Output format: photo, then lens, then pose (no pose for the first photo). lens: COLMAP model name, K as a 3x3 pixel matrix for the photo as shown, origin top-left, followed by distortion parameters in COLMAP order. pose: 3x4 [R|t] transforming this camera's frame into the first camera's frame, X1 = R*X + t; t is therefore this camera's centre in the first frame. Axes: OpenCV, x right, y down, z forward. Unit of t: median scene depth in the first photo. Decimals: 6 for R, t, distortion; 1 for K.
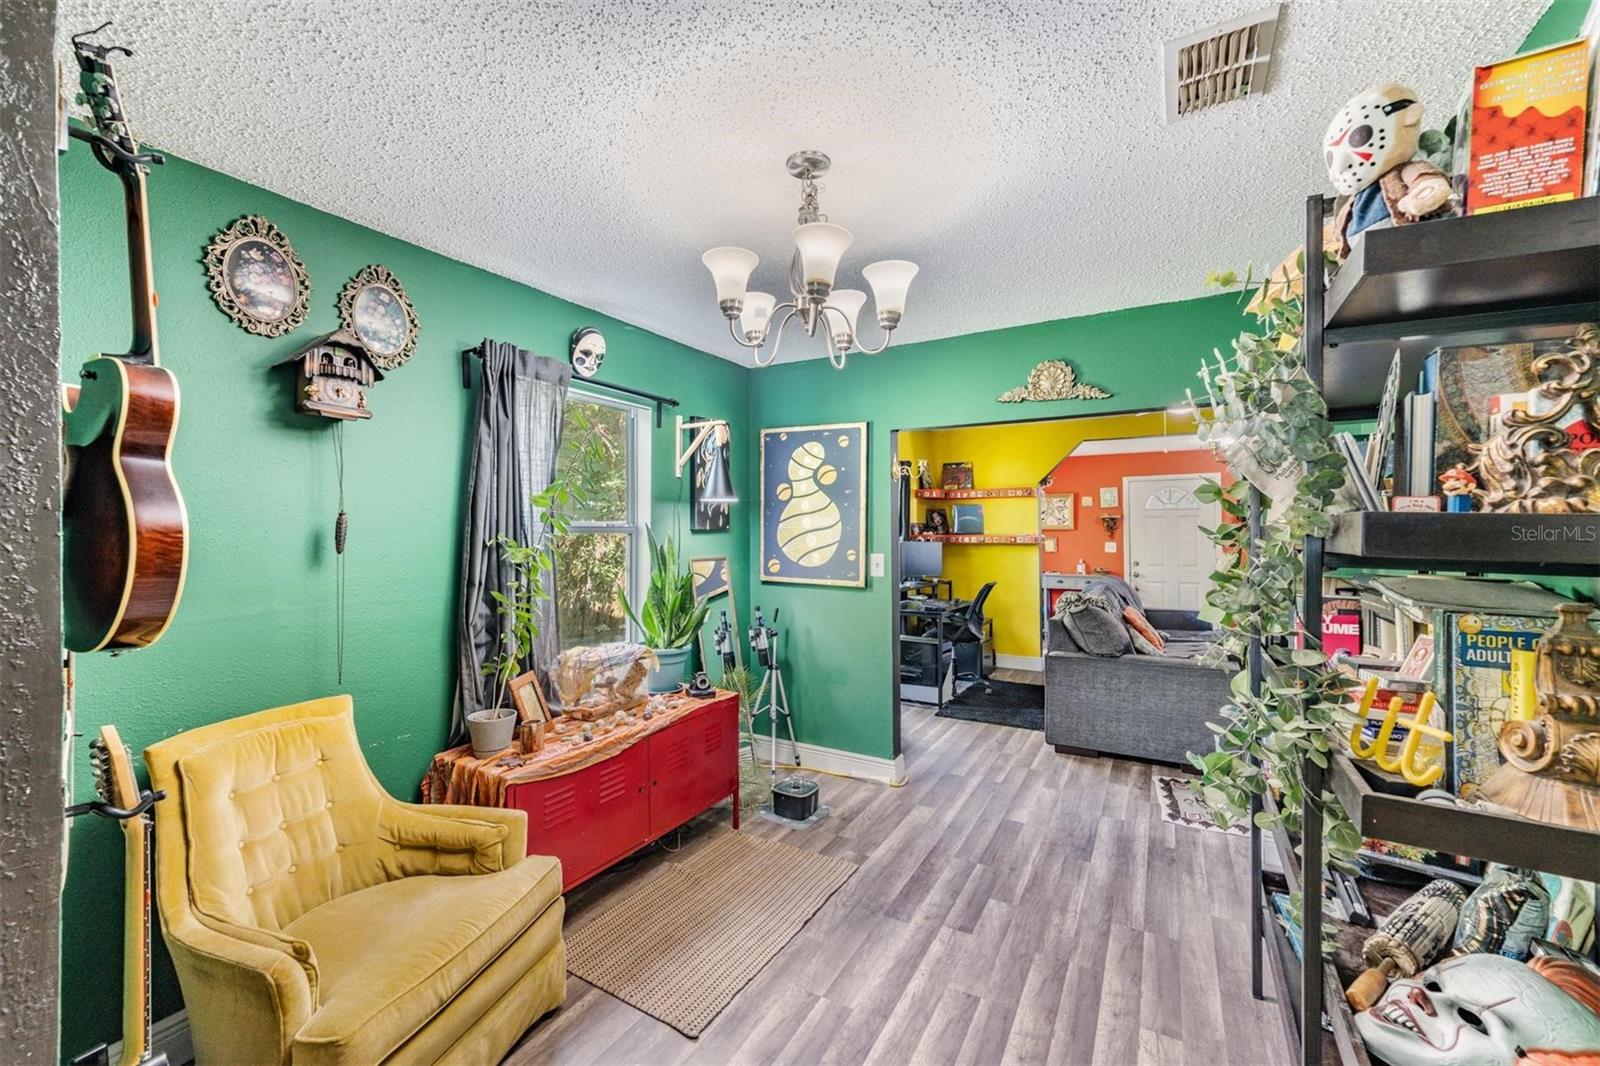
lens RADIAL K [[641.8, 0, 798.6], [0, 641.8, 535.0], [0, 0, 1]] dist [0.000116, -0.000494]
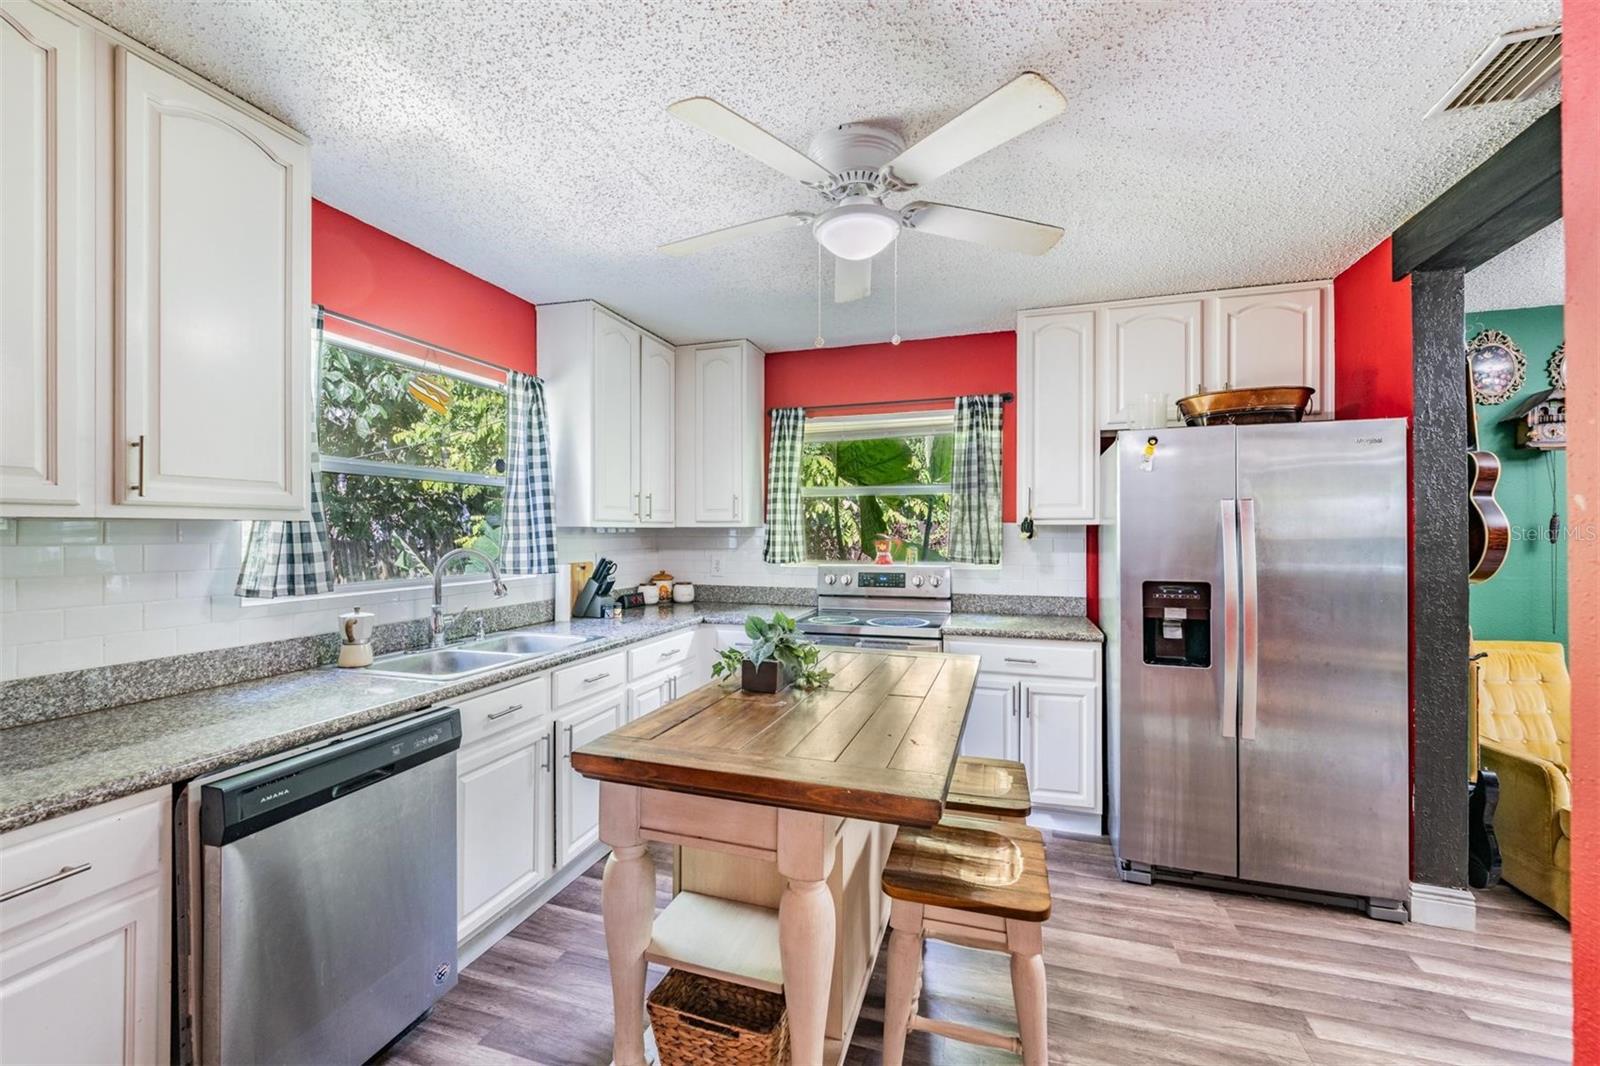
lens RADIAL K [[642.7, 0, 799.5], [0, 642.7, 527.5], [0, 0, 1]] dist [-0.001320, -0.000676]
pose [[0.191606, 0.000125, -0.981472, 0.391757], [-0.000706, 1.000000, -0.000011, -0.005962], [0.981472, 0.000695, 0.191606, -0.984751]]
